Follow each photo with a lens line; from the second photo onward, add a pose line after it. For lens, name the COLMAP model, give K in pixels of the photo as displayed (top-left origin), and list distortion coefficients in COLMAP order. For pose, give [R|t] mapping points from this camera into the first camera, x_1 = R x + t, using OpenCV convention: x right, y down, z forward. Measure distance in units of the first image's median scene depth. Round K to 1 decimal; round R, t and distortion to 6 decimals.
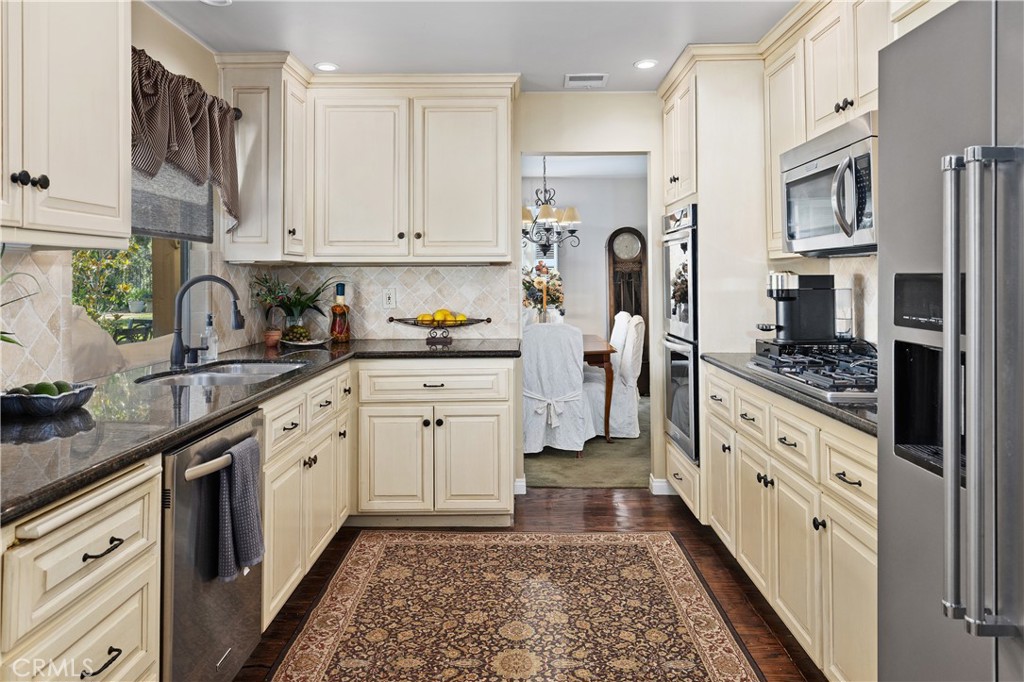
lens RADIAL K [[691.5, 0, 513.5], [0, 691.5, 274.4], [0, 0, 1]] dist [0.005957, 0.000655]
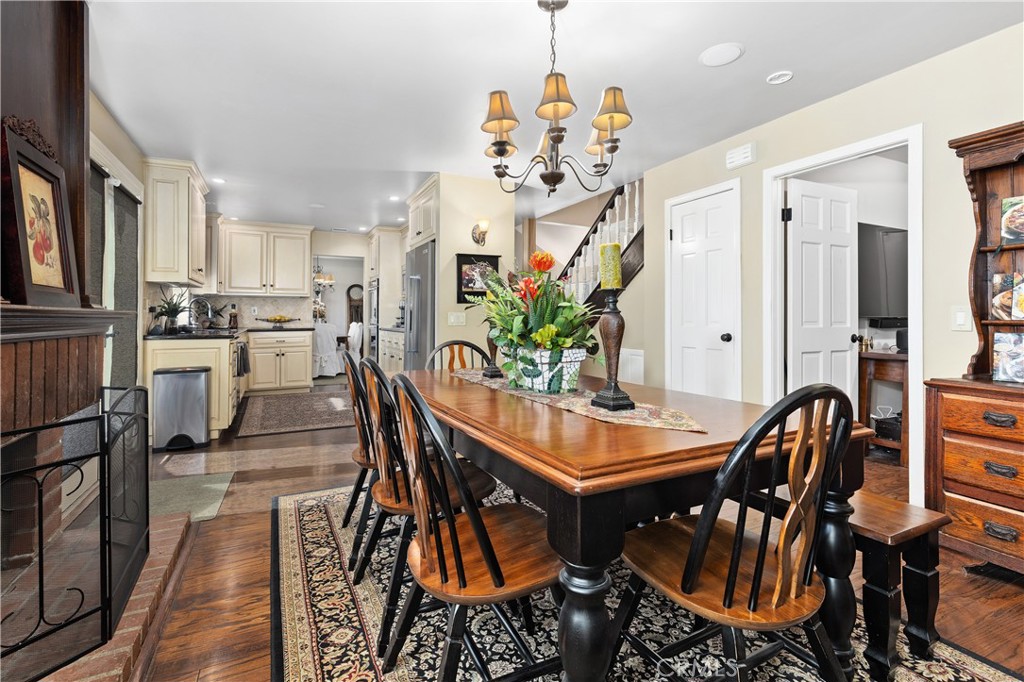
lens RADIAL K [[472.0, 0, 509.9], [0, 472.0, 308.9], [0, 0, 1]] dist [0.001309, 0.000300]
pose [[0.890560, 0.010325, 0.454749, -0.161195], [-0.004034, 0.999882, -0.014804, 0.058661], [-0.454848, 0.011349, 0.890497, -1.094074]]
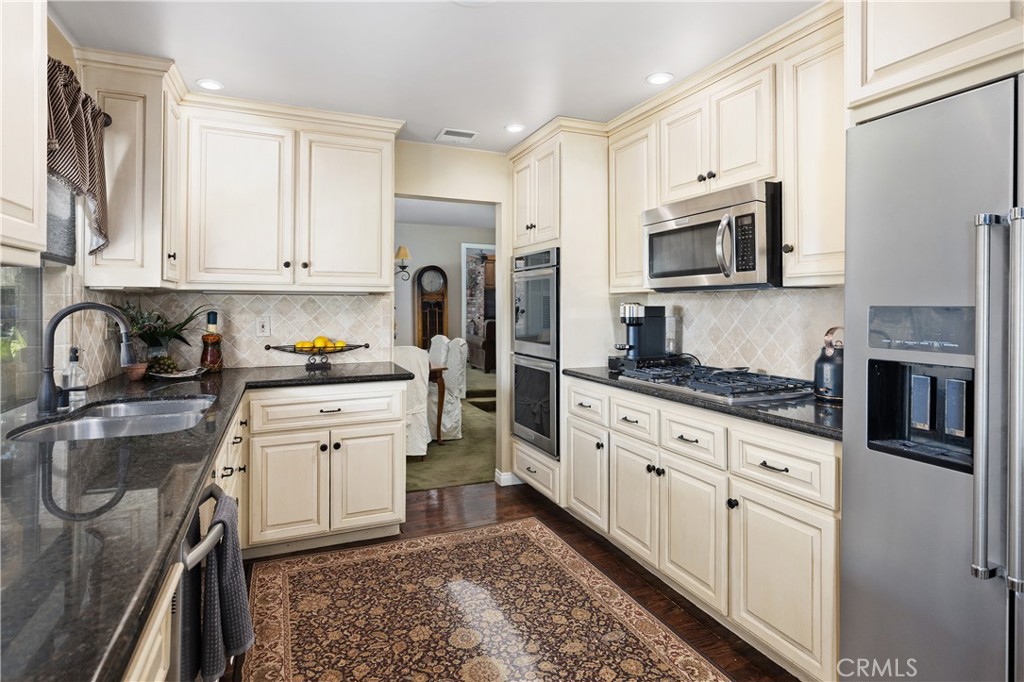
lens RADIAL K [[538.6, 0, 512.4], [0, 538.6, 307.5], [0, 0, 1]] dist [-0.000721, -0.000462]
pose [[0.915553, 0.004554, 0.402171, -0.195565], [-0.007186, 0.999961, 0.005038, 0.000338], [-0.402132, -0.007503, 0.915551, 0.158605]]
